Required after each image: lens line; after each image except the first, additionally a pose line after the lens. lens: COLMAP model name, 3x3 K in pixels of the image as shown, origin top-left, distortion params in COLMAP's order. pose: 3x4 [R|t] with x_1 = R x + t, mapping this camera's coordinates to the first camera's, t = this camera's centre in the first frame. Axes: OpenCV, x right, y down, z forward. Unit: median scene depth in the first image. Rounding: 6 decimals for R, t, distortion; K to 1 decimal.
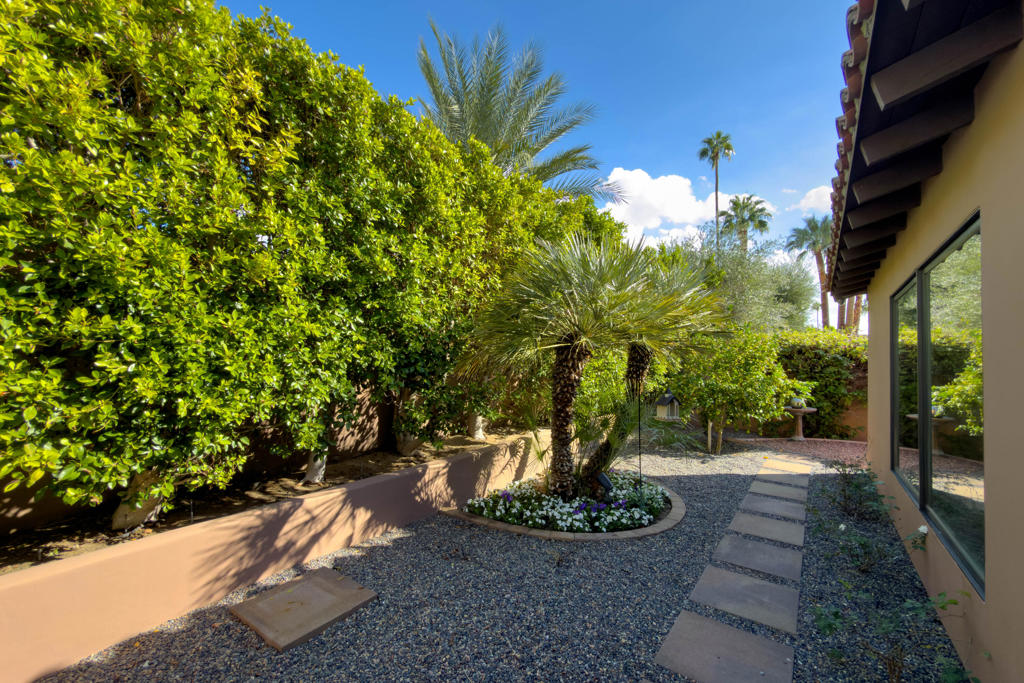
lens RADIAL K [[416.1, 0, 498.2], [0, 416.1, 340.7], [0, 0, 1]] dist [-0.000325, 0.000126]
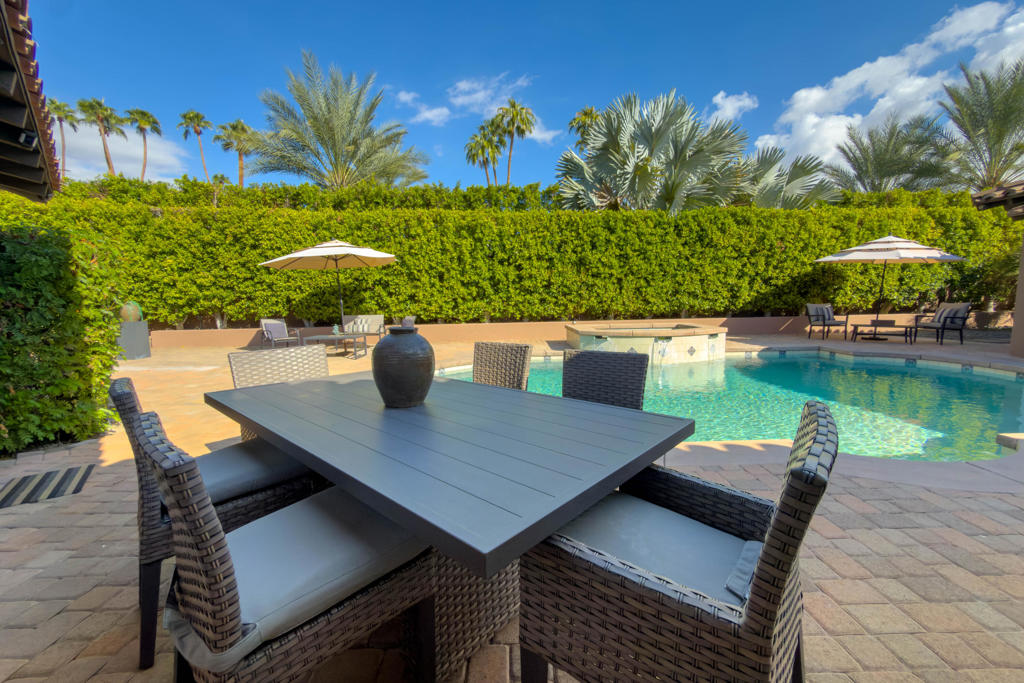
lens RADIAL K [[429.2, 0, 496.6], [0, 429.2, 339.3], [0, 0, 1]] dist [-0.001480, -0.000591]
pose [[0.630588, 0.058596, -0.773903, 0.120890], [0.069860, 0.988813, 0.131791, -0.194705], [0.772968, -0.137171, 0.619439, -4.516095]]
